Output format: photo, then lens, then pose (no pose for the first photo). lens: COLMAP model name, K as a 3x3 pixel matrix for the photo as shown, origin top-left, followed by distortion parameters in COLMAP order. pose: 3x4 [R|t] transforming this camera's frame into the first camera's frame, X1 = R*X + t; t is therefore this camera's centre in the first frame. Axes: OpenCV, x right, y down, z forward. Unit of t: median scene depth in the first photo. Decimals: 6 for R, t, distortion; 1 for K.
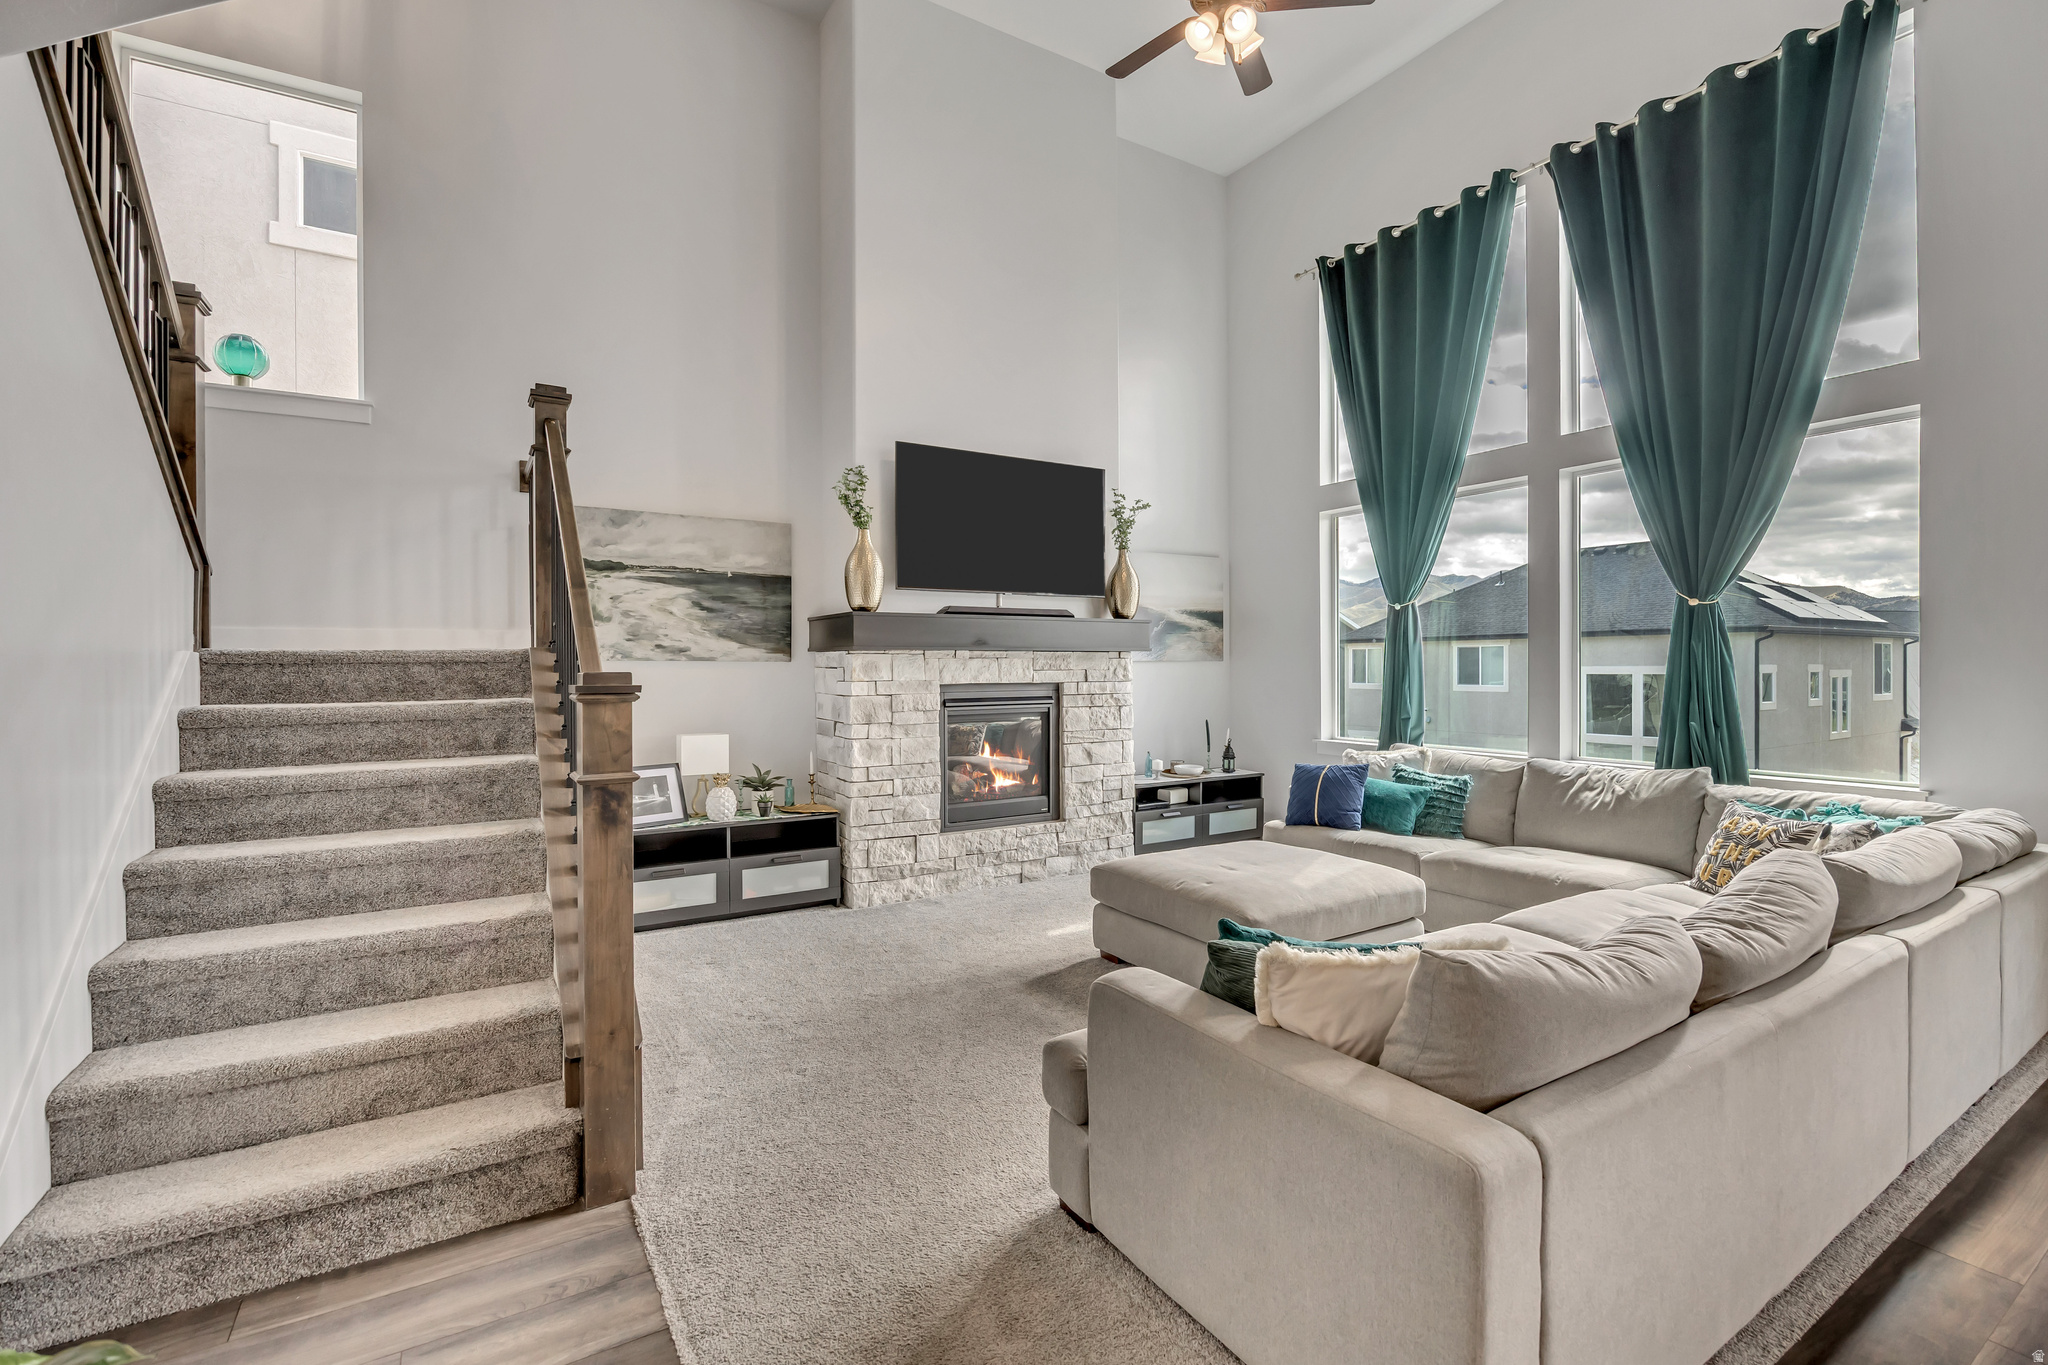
lens RADIAL K [[912.9, 0, 1040.1], [0, 912.9, 673.5], [0, 0, 1]] dist [-0.010747, -0.000390]
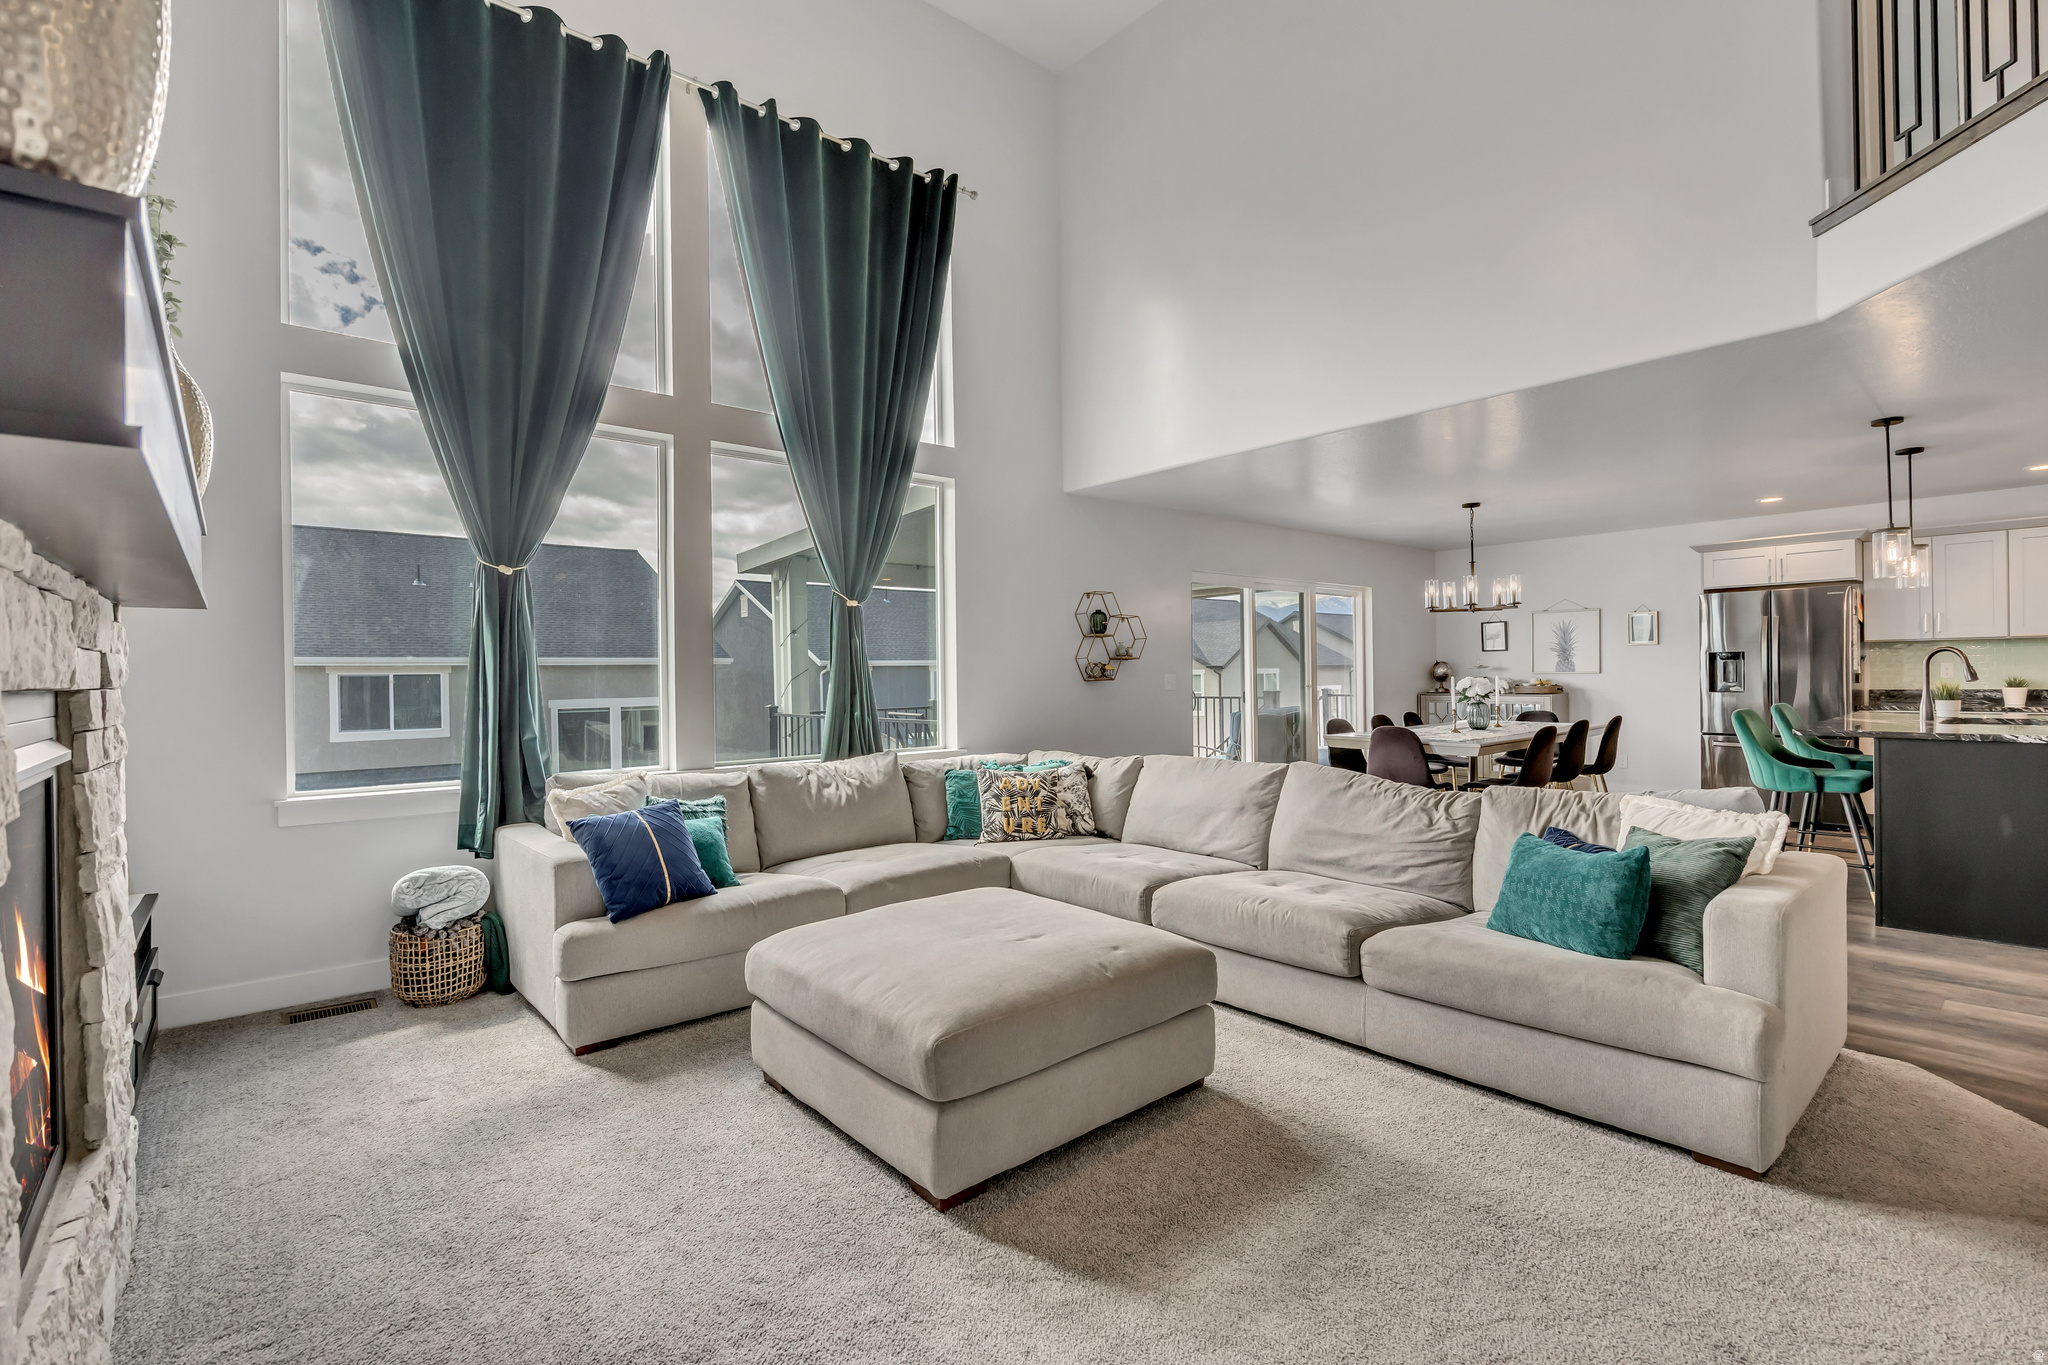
lens RADIAL K [[912.9, 0, 1025.2], [0, 912.9, 683.2], [0, 0, 1]] dist [-0.010747, -0.000390]
pose [[-0.148494, -0.002451, 0.988910, -0.356023], [0.024122, 0.999690, 0.006100, 0.014541], [-0.988619, 0.024760, -0.148389, 0.833024]]
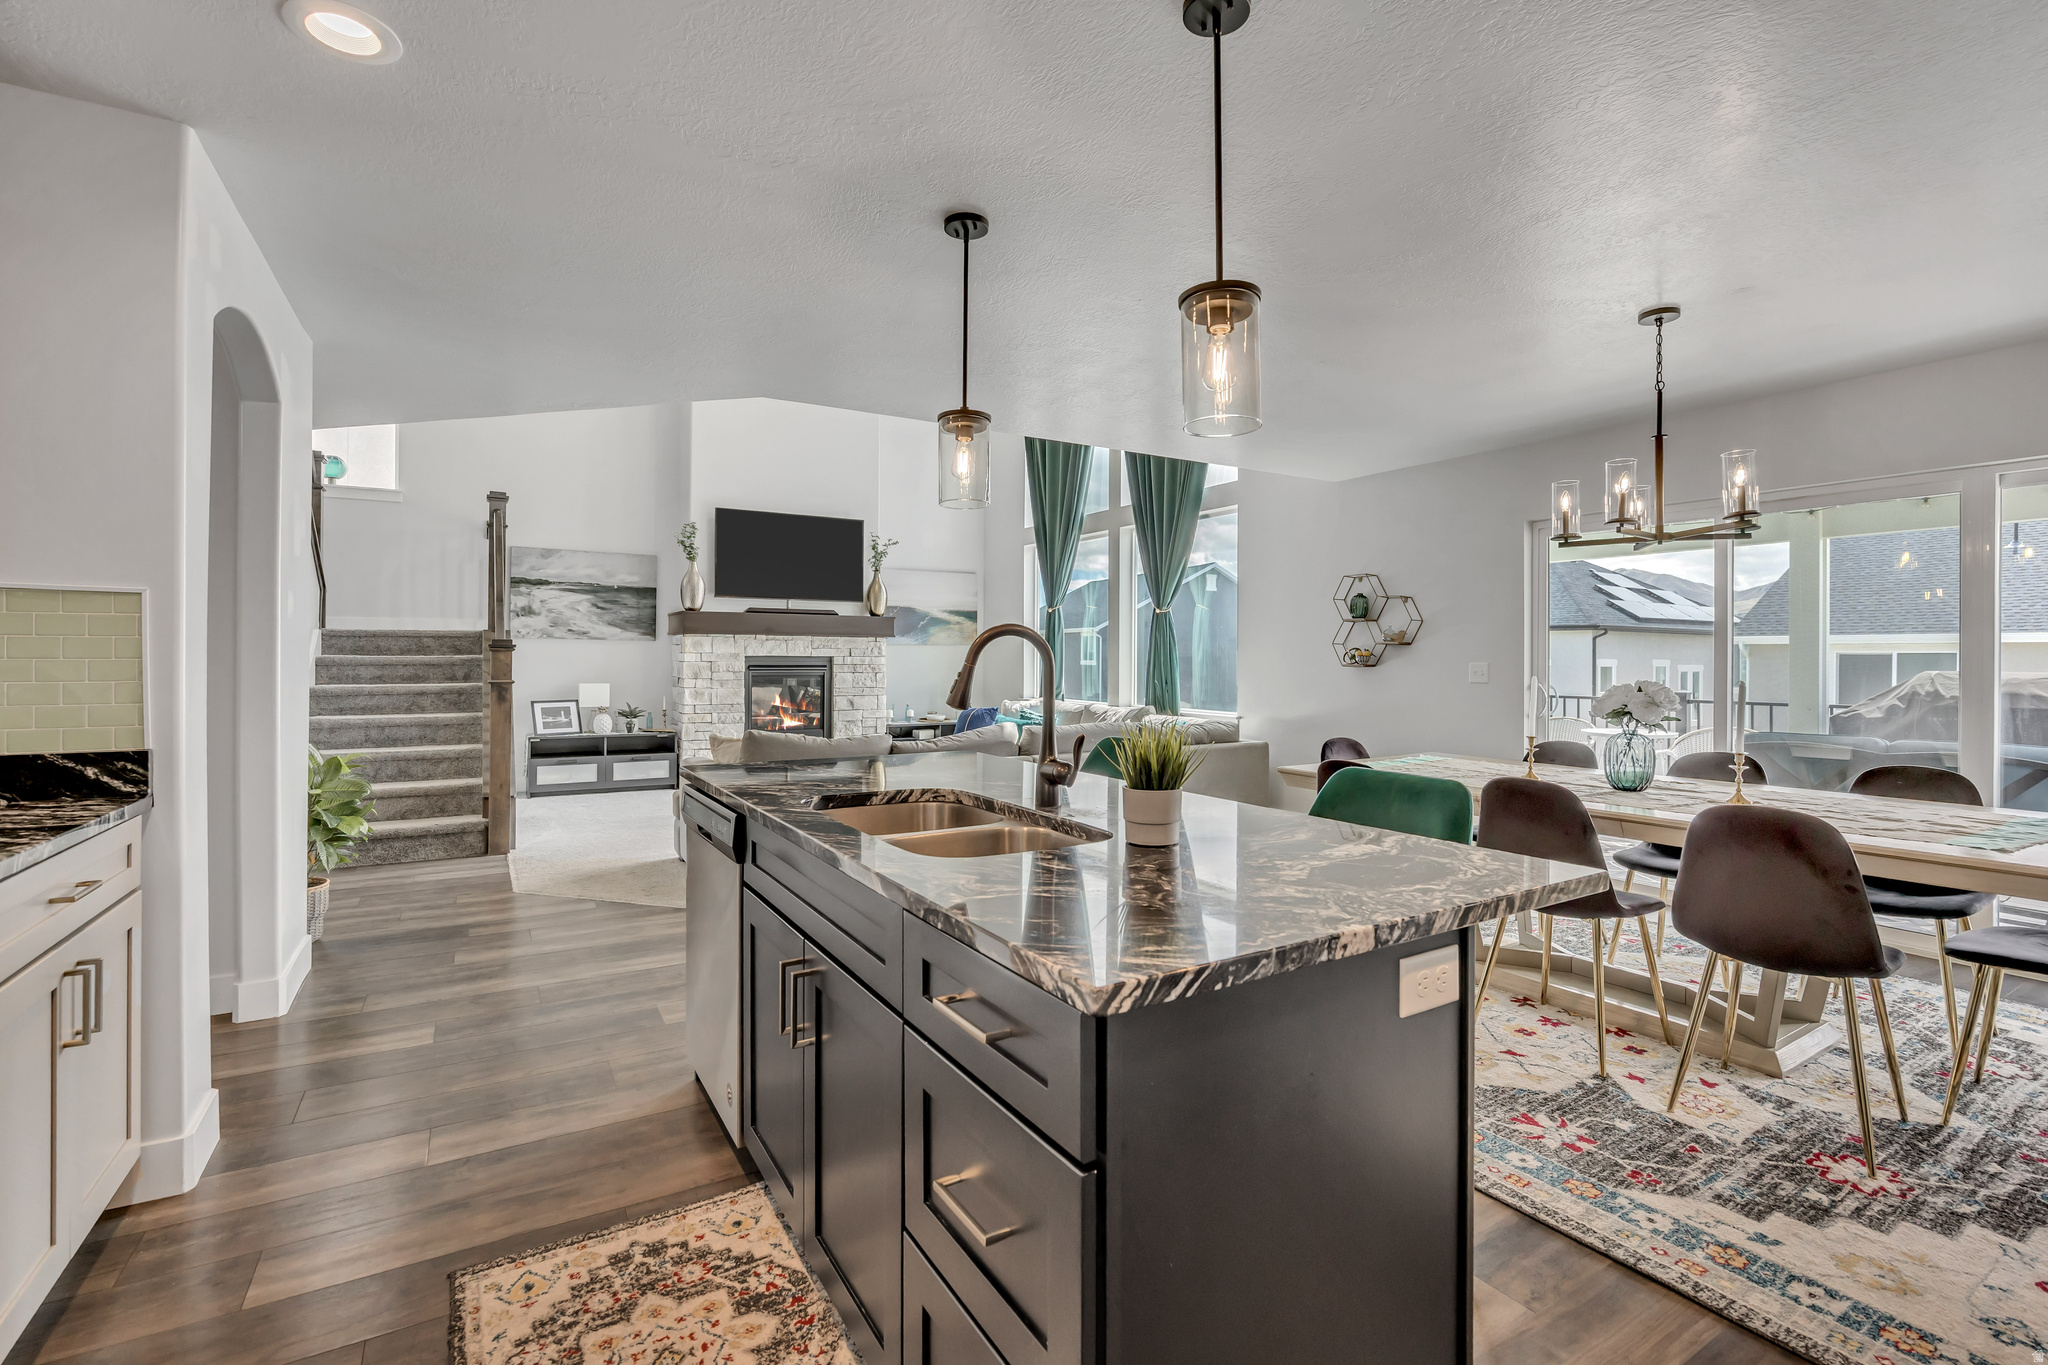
lens RADIAL K [[912.9, 0, 1028.4], [0, 912.9, 654.8], [0, 0, 1]] dist [-0.010747, -0.000390]
pose [[0.999810, 0.011270, -0.015908, 0.437193], [-0.011432, 0.999883, -0.010138, 0.021686], [0.015792, 0.010318, 0.999822, -0.635460]]
